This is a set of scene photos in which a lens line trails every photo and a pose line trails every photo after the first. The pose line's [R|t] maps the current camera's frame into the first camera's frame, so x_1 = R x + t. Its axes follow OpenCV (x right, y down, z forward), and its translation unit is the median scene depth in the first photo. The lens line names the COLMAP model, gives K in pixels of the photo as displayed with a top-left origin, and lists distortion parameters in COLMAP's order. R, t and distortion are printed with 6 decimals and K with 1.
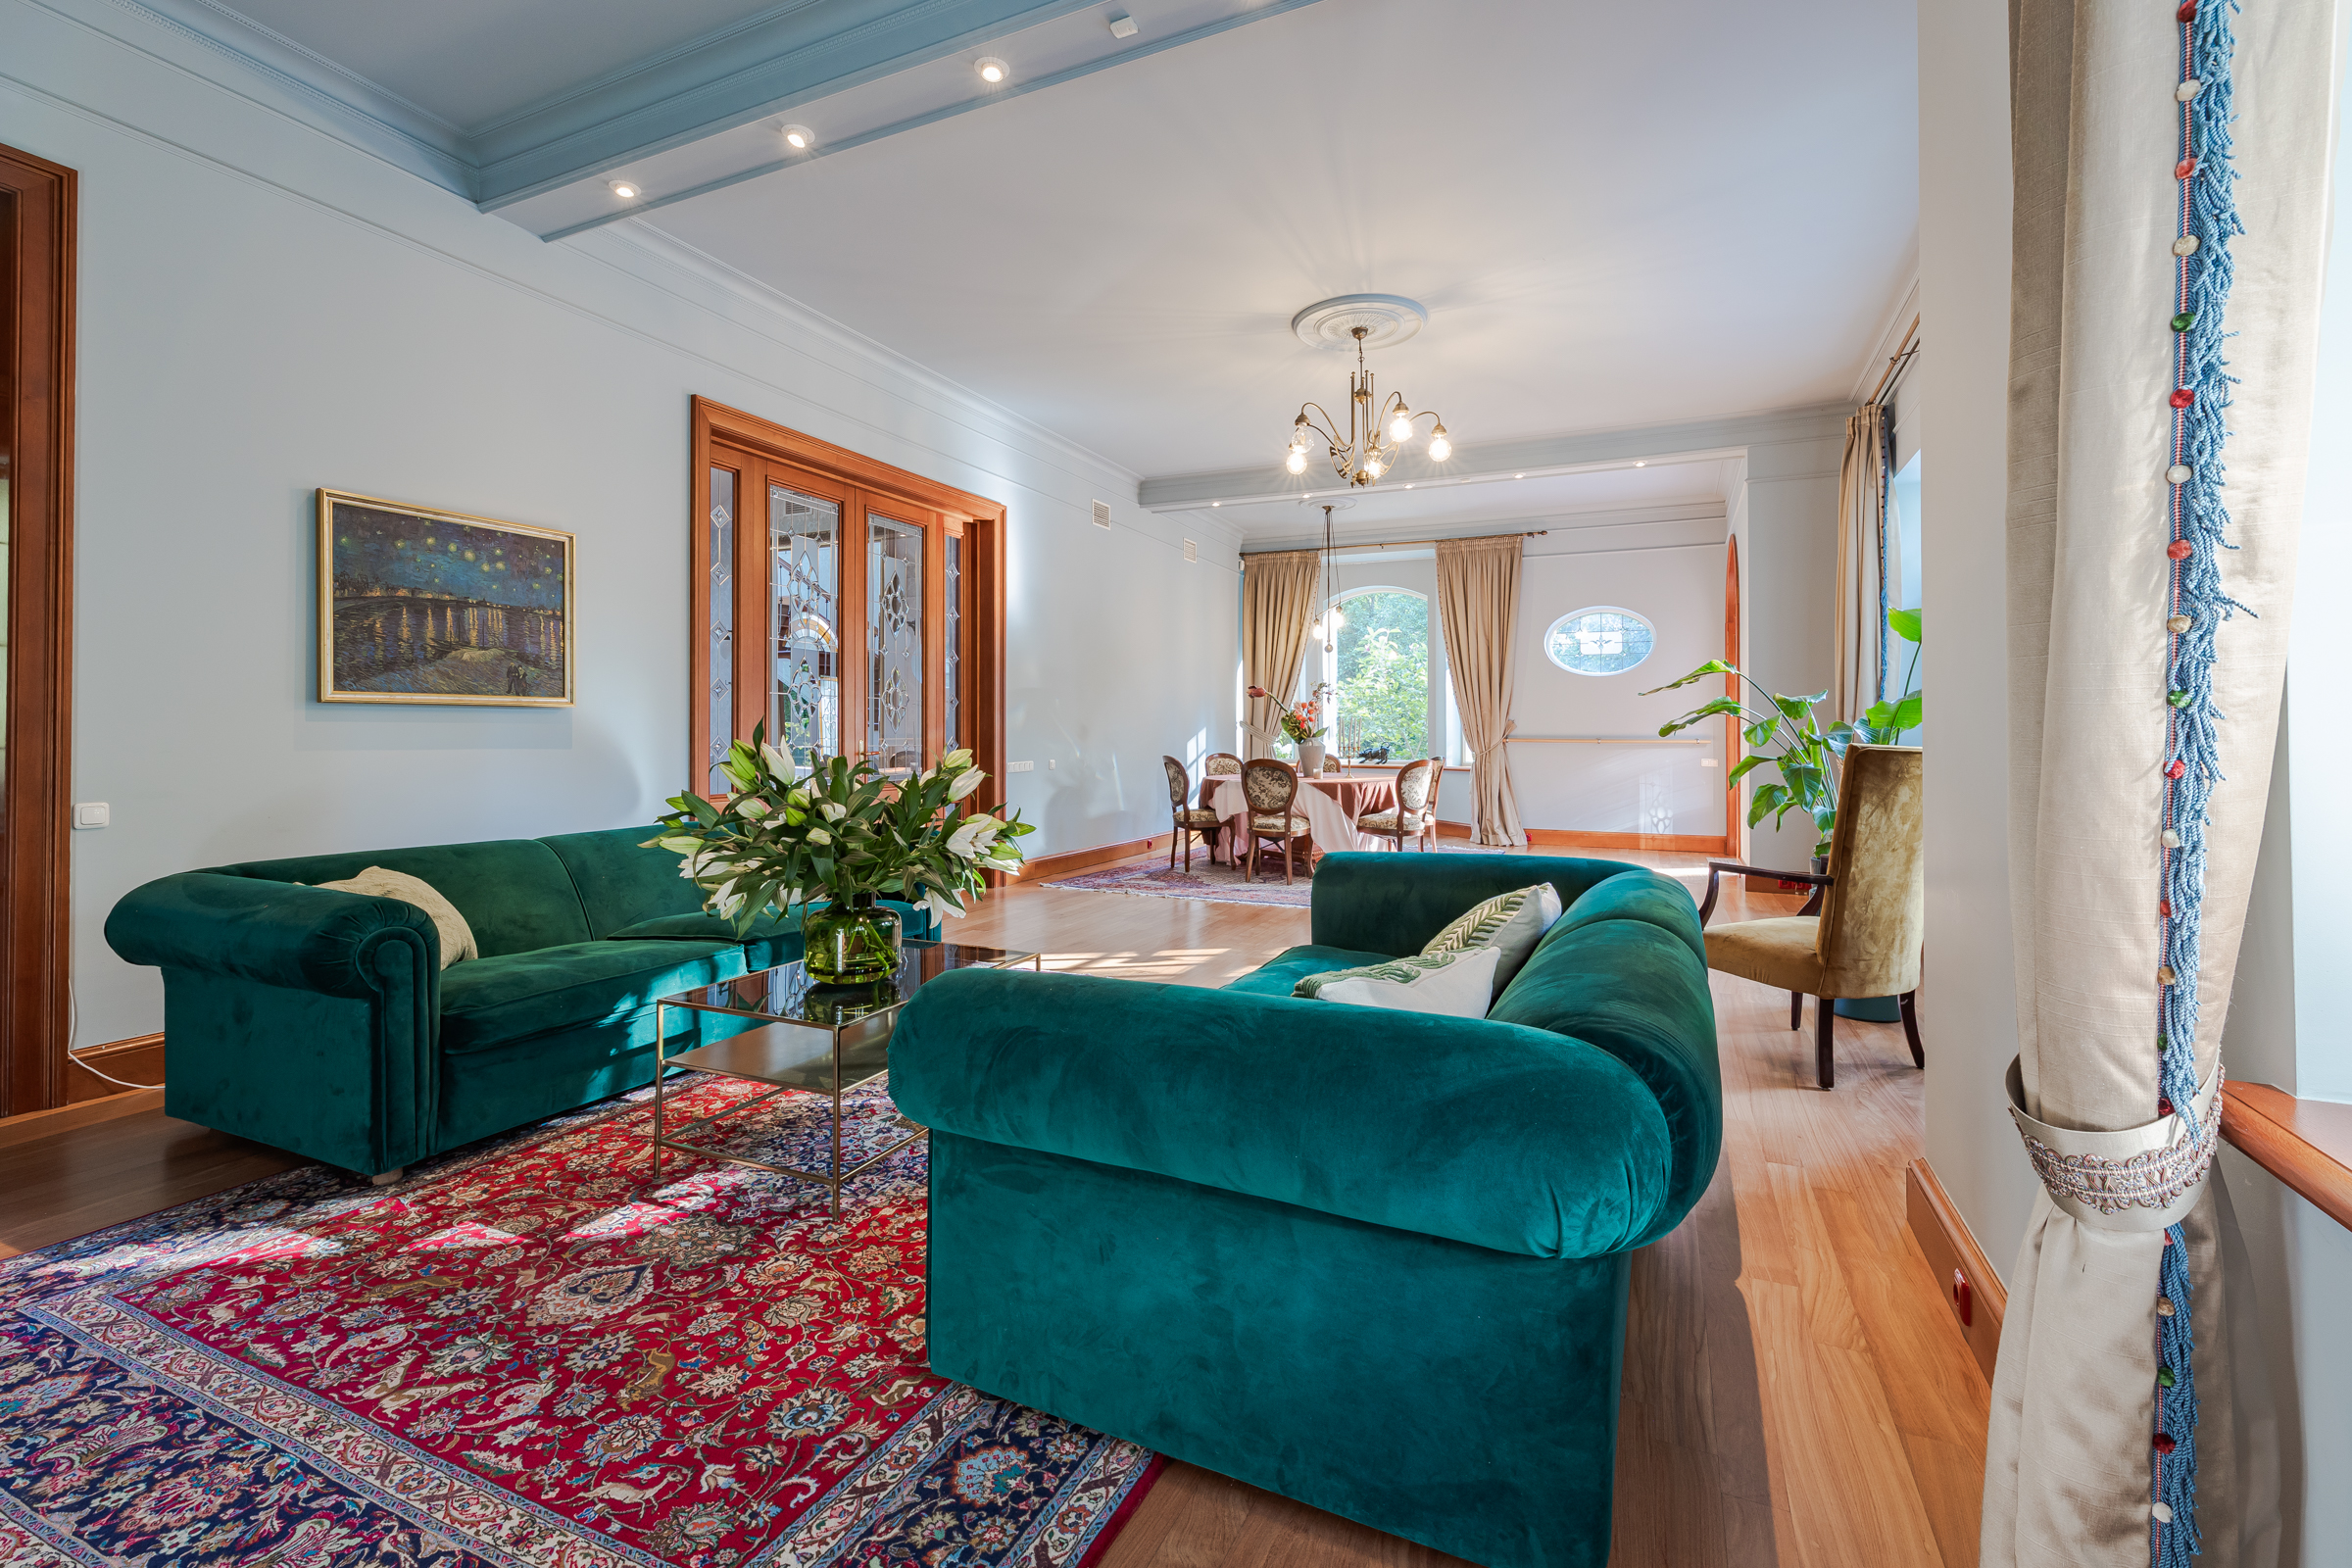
lens RADIAL K [[1021.4, 0, 1174.5], [0, 1021.4, 735.1], [0, 0, 1]] dist [0.003146, -0.001246]
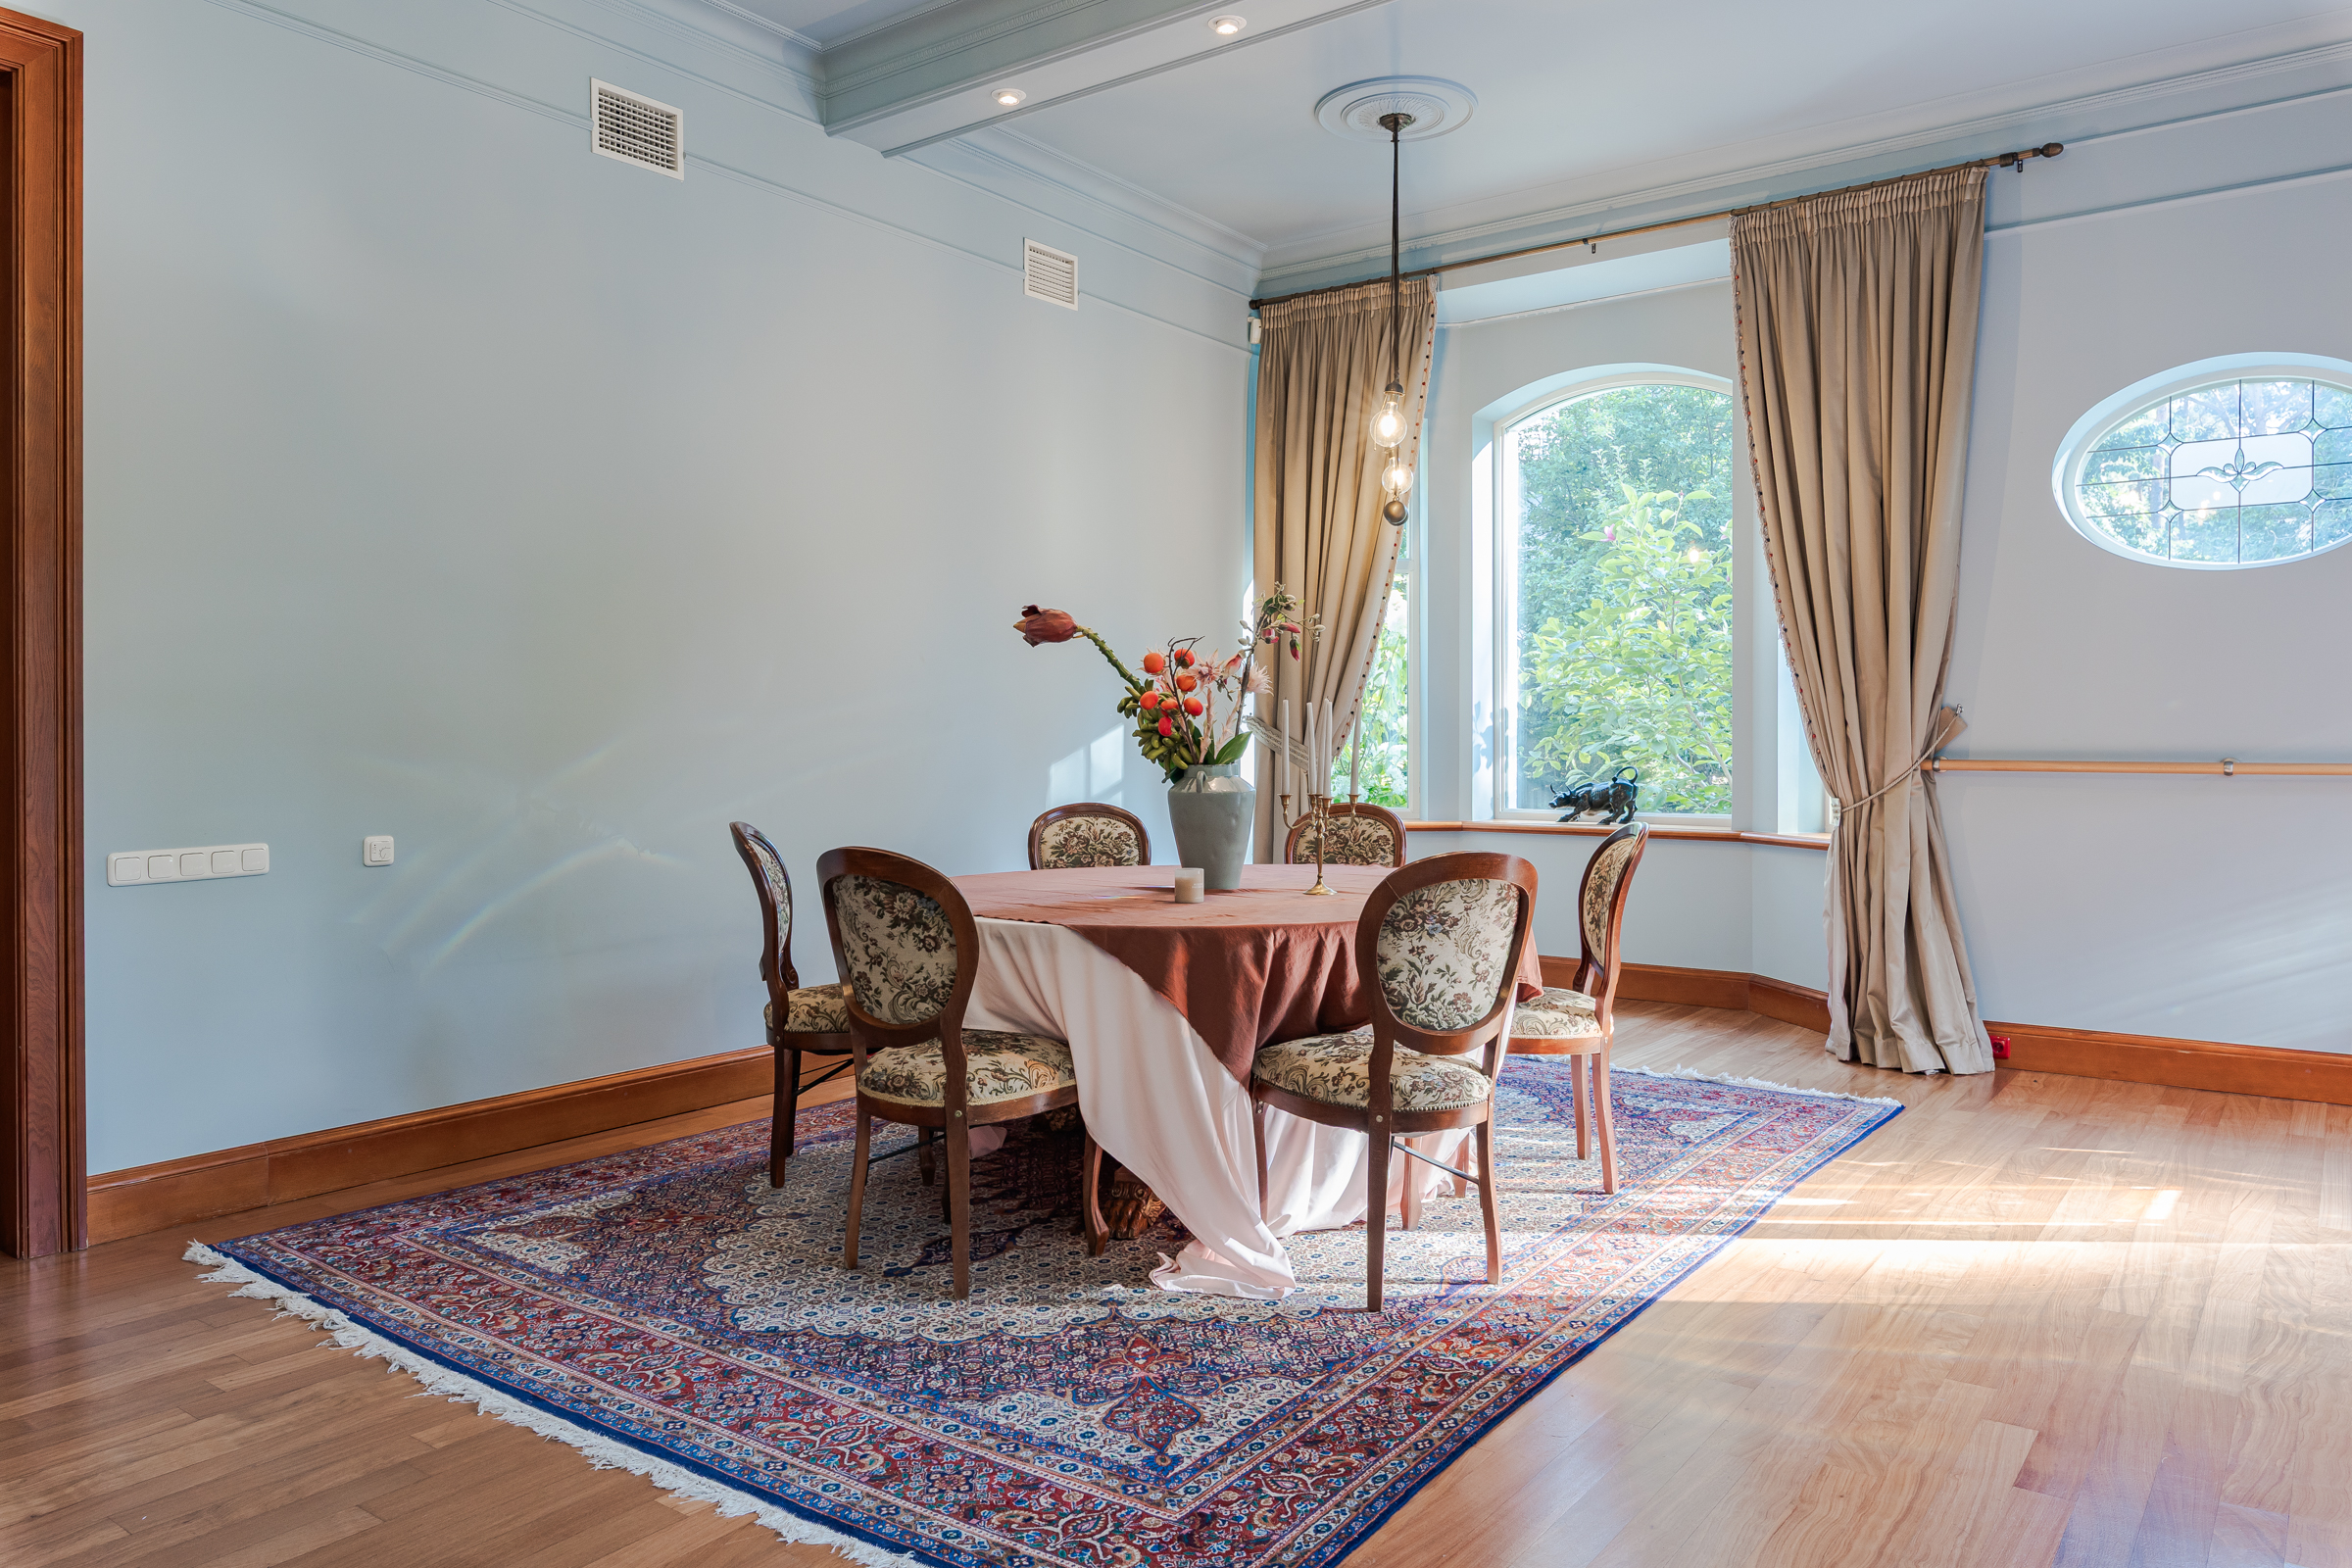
lens RADIAL K [[1603.5, 0, 1180.7], [0, 1603.5, 773.2], [0, 0, 1]] dist [0.004626, 0.003920]
pose [[0.978109, 0.000600, -0.208091, 0.462986], [0.003799, 0.999778, 0.020739, -0.011681], [0.208057, -0.021076, 0.977890, 1.014512]]
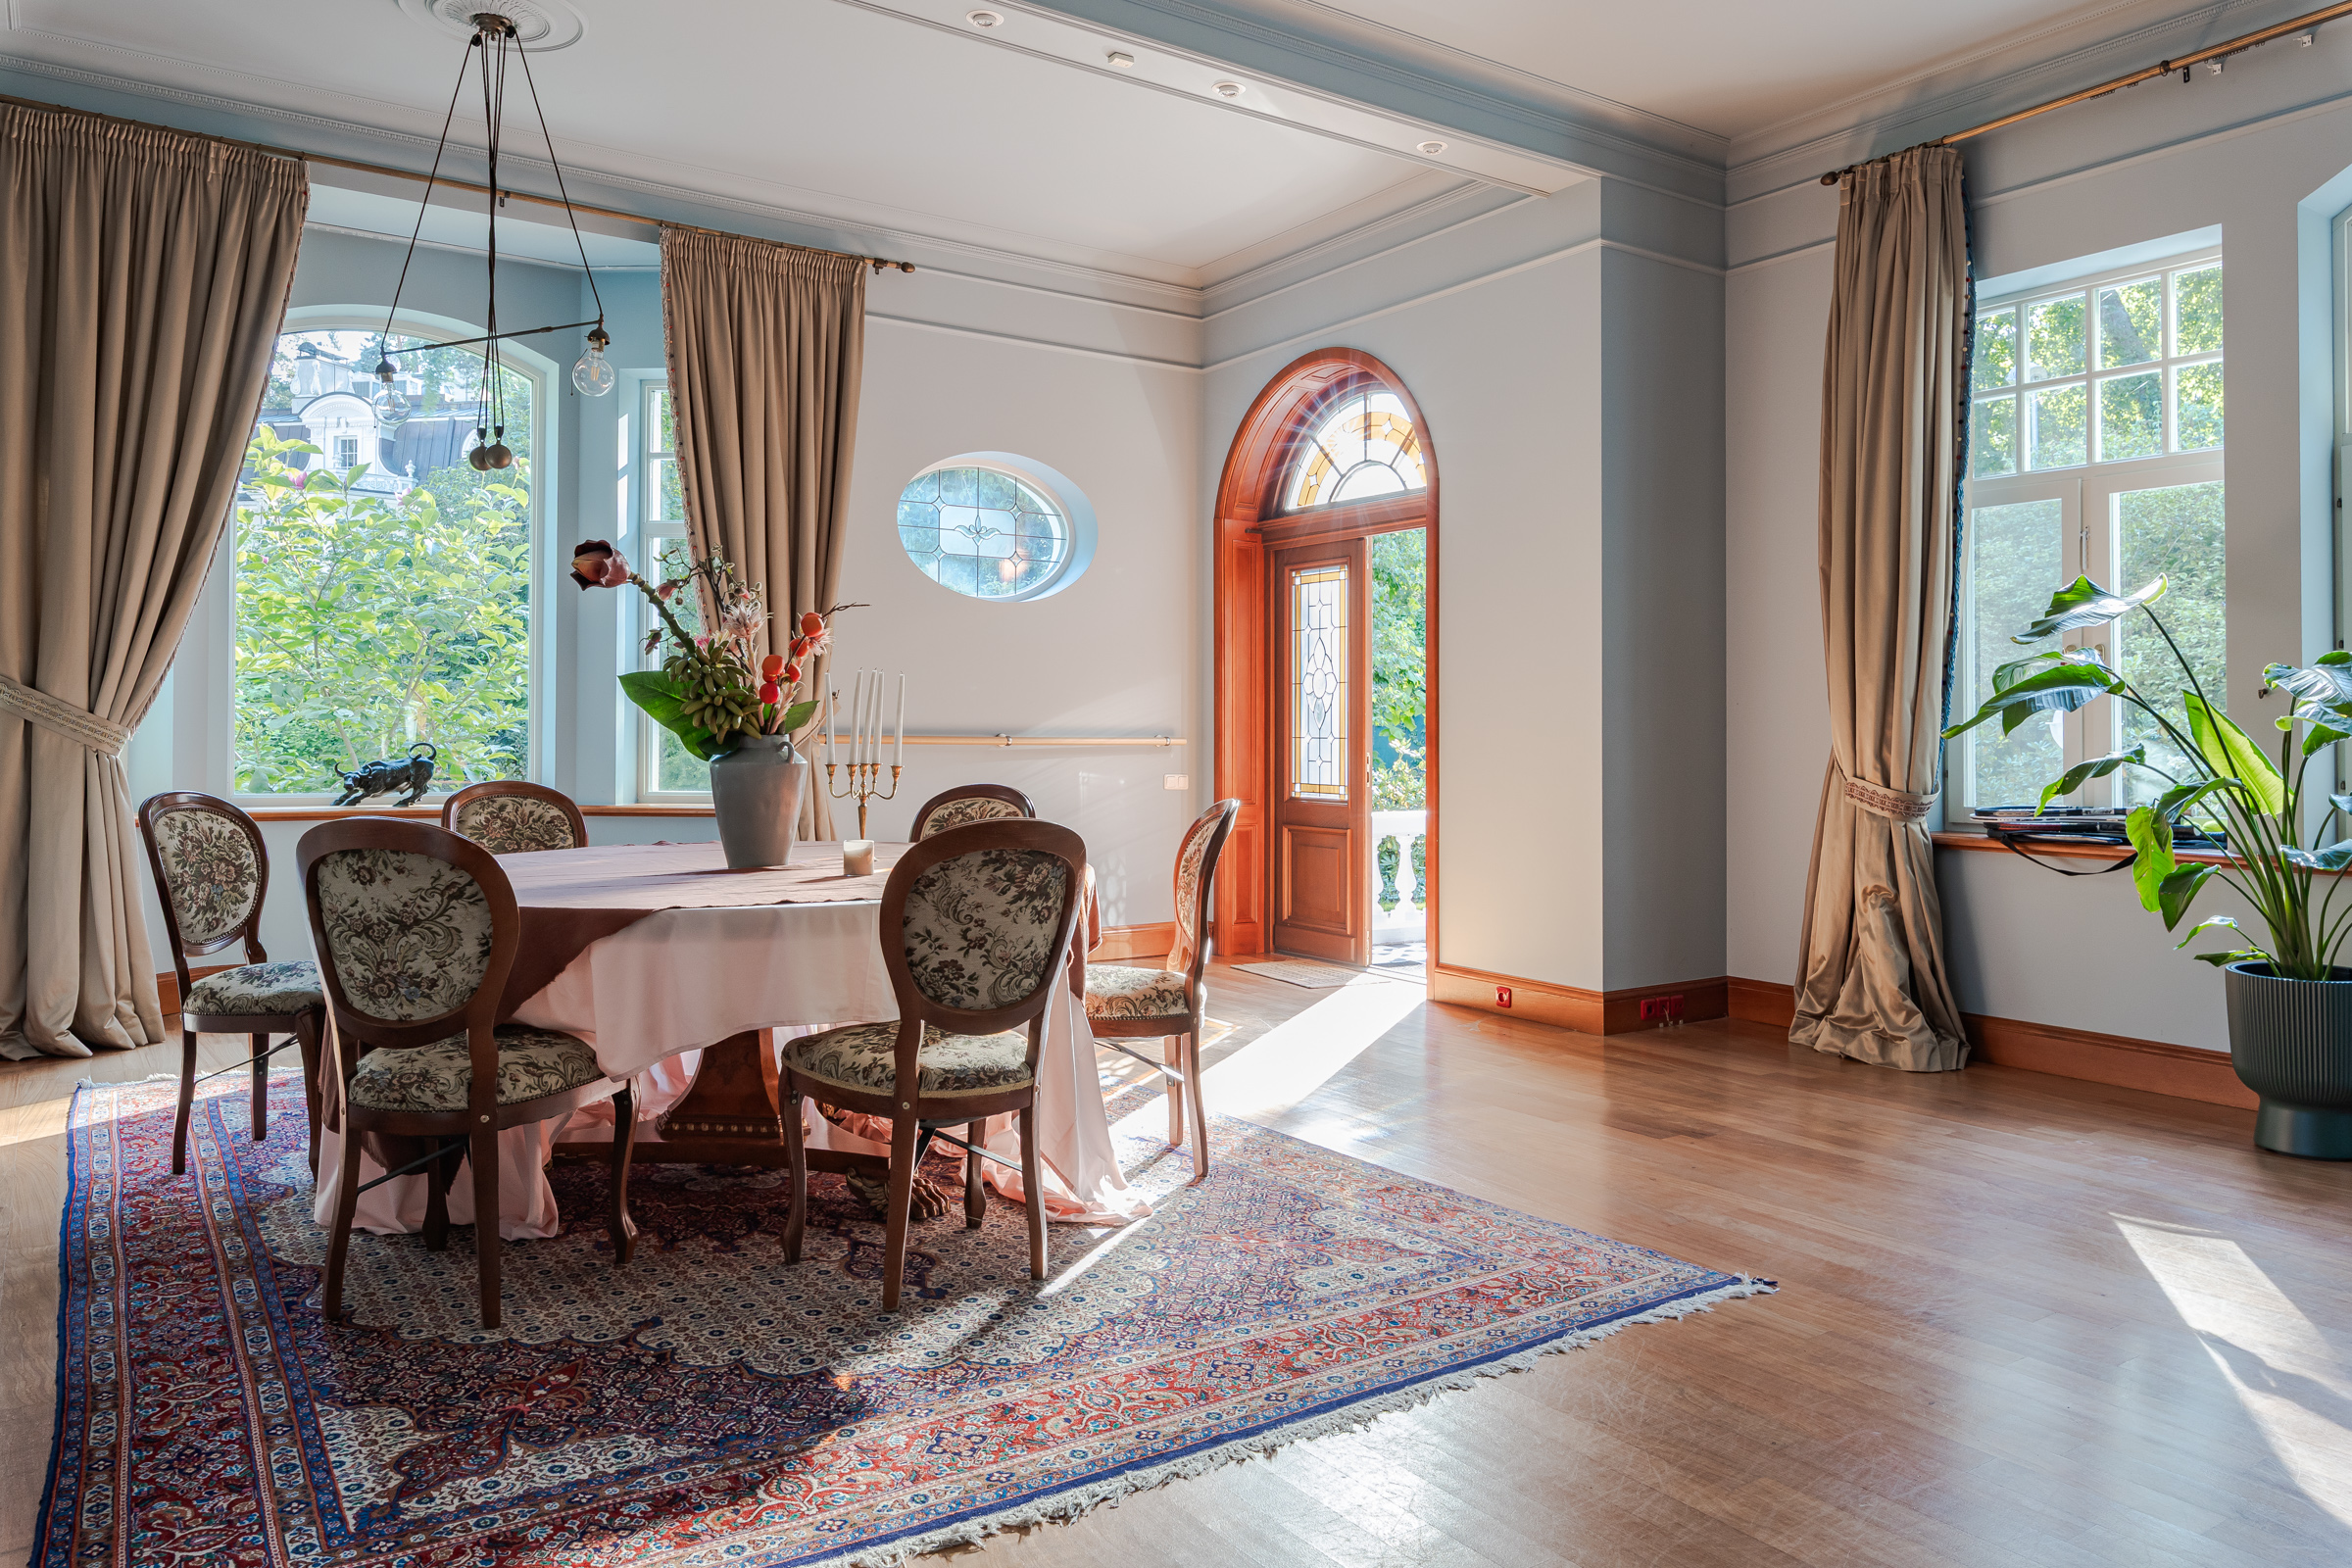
lens RADIAL K [[1623.8, 0, 1201.1], [0, 1623.8, 742.9], [0, 0, 1]] dist [0.000319, -0.004112]
pose [[0.509296, -0.003028, 0.860586, -0.423486], [-0.007120, 0.999945, 0.007732, -0.000236], [-0.860562, -0.010066, 0.509247, 1.295394]]
